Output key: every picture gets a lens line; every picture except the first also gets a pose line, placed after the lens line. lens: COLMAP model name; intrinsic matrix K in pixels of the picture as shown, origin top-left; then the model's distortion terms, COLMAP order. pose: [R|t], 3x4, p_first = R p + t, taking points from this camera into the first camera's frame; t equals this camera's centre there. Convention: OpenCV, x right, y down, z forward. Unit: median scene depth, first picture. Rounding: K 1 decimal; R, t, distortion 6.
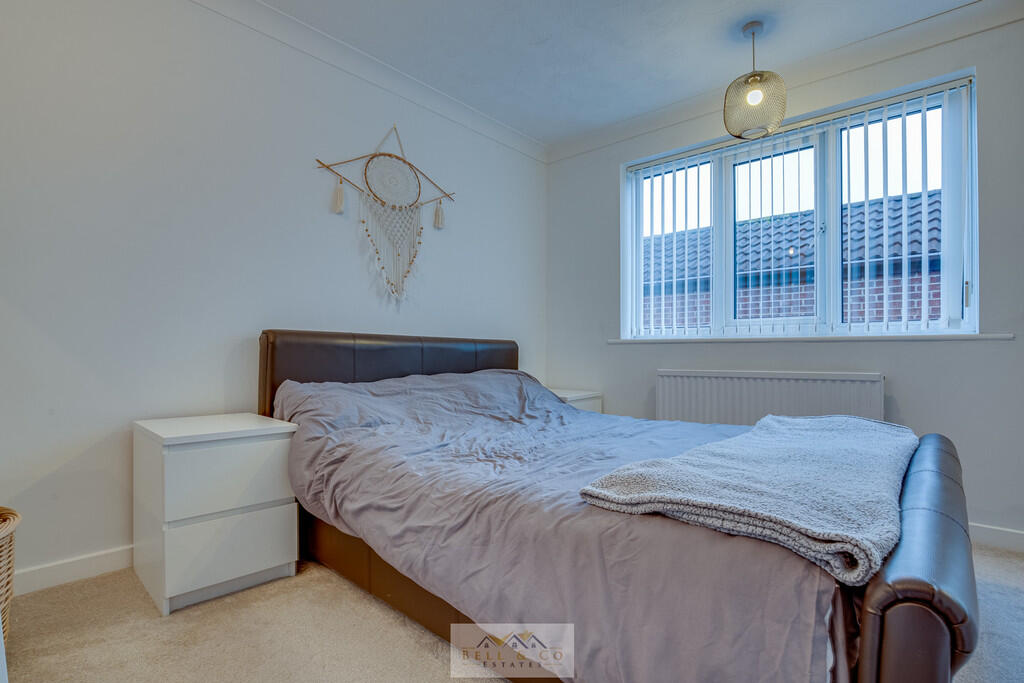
lens RADIAL K [[486.7, 0, 512.0], [0, 486.7, 341.5], [0, 0, 1]] dist [-0.011687, 0.000508]
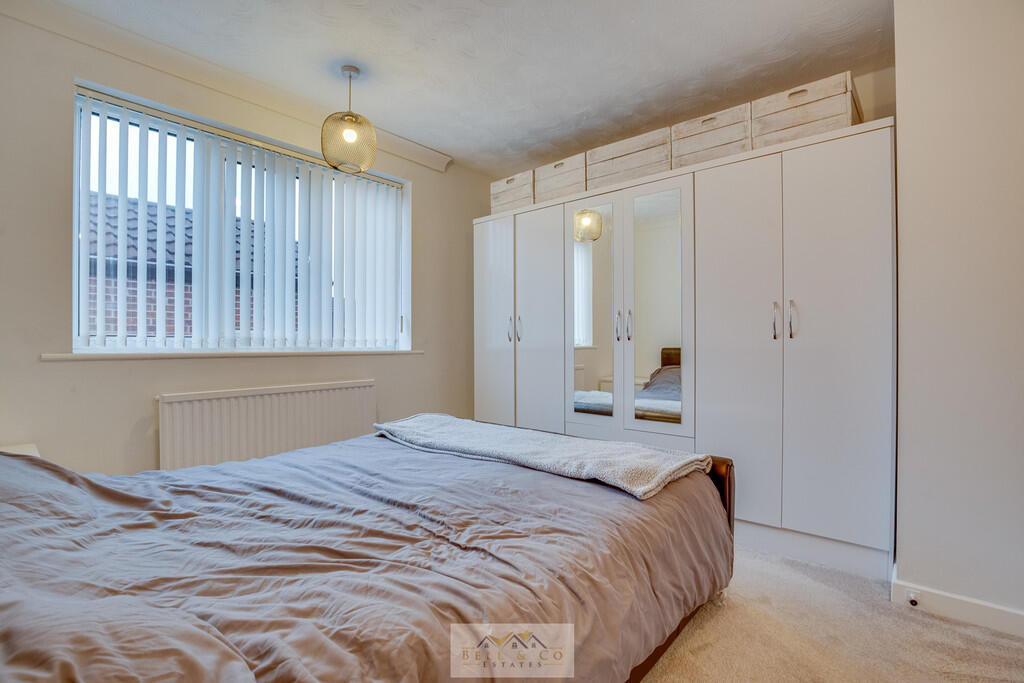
lens RADIAL K [[486.7, 0, 512.0], [0, 486.7, 341.5], [0, 0, 1]] dist [-0.011687, 0.000508]
pose [[-0.006315, -0.002876, 0.999976, -0.249399], [-0.006222, 0.999977, 0.002837, -0.015293], [-0.999961, -0.006204, -0.006333, 0.256545]]
